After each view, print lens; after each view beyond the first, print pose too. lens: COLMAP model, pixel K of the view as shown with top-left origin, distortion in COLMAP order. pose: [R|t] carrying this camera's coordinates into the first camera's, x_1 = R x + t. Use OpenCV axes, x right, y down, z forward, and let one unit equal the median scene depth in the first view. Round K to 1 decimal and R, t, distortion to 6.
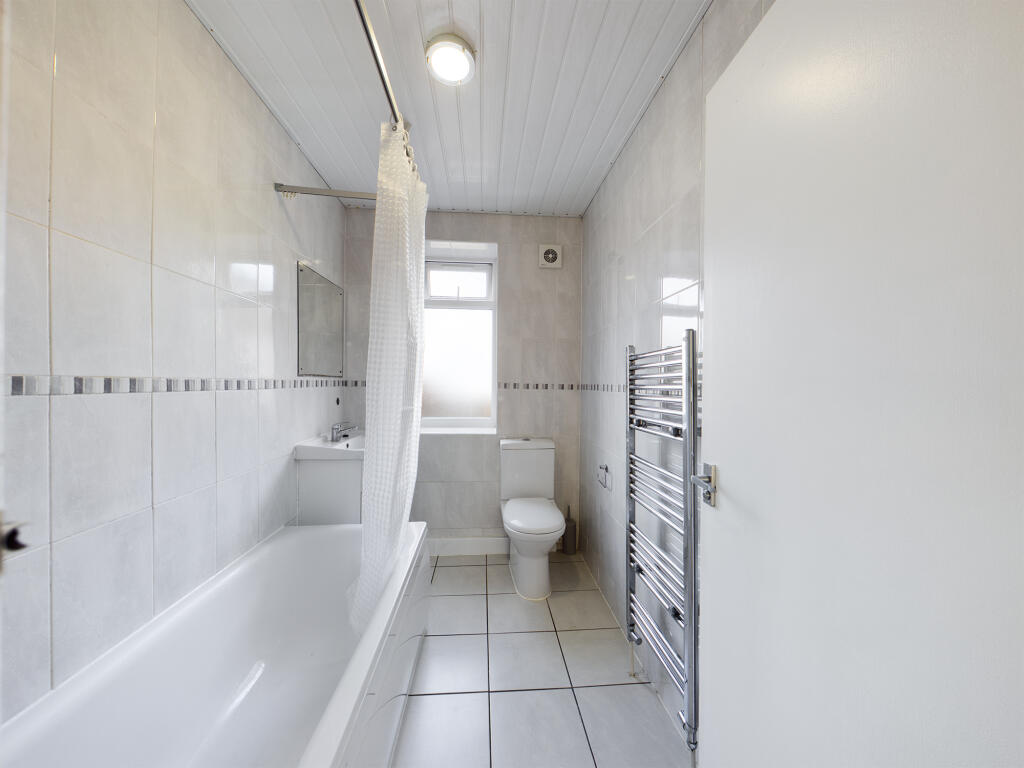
lens RADIAL K [[414.9, 0, 512.6], [0, 414.9, 384.2], [0, 0, 1]] dist [-0.003538, 0.000843]
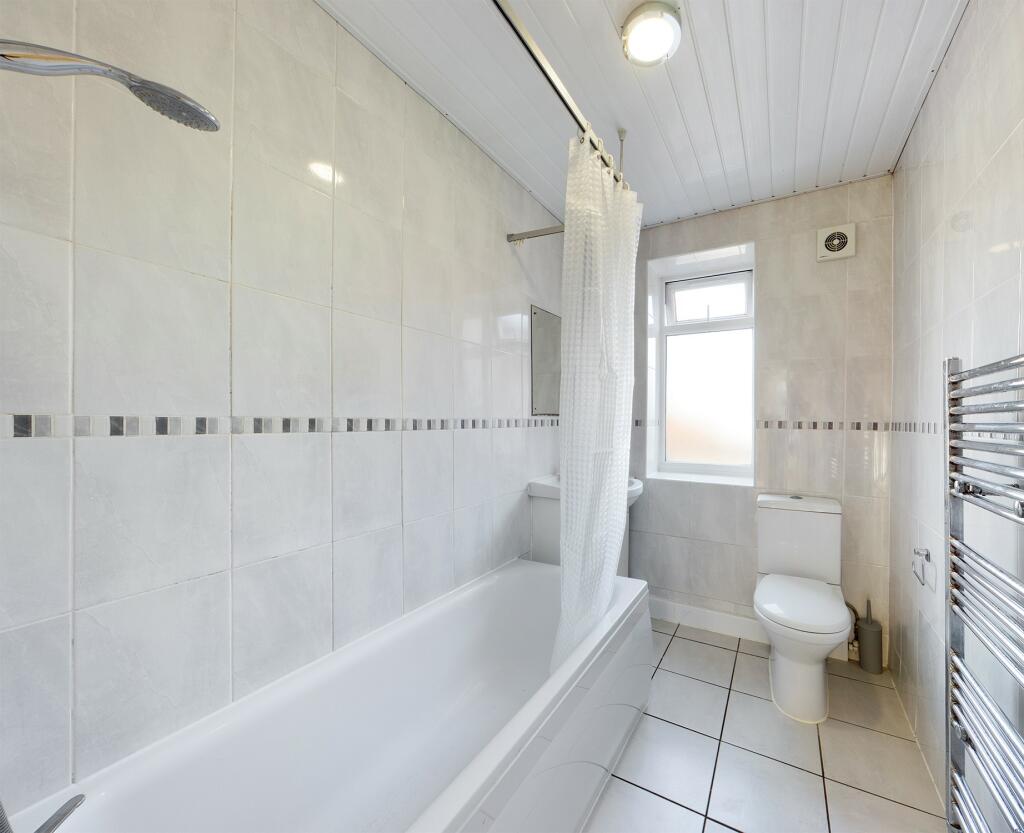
lens RADIAL K [[442.1, 0, 513.3], [0, 442.1, 422.8], [0, 0, 1]] dist [0.000173, -0.001248]
pose [[0.816805, -0.003348, -0.576905, 0.096479], [0.002690, 0.999994, -0.001995, 0.000326], [0.576908, 0.000078, 0.816809, 0.082234]]
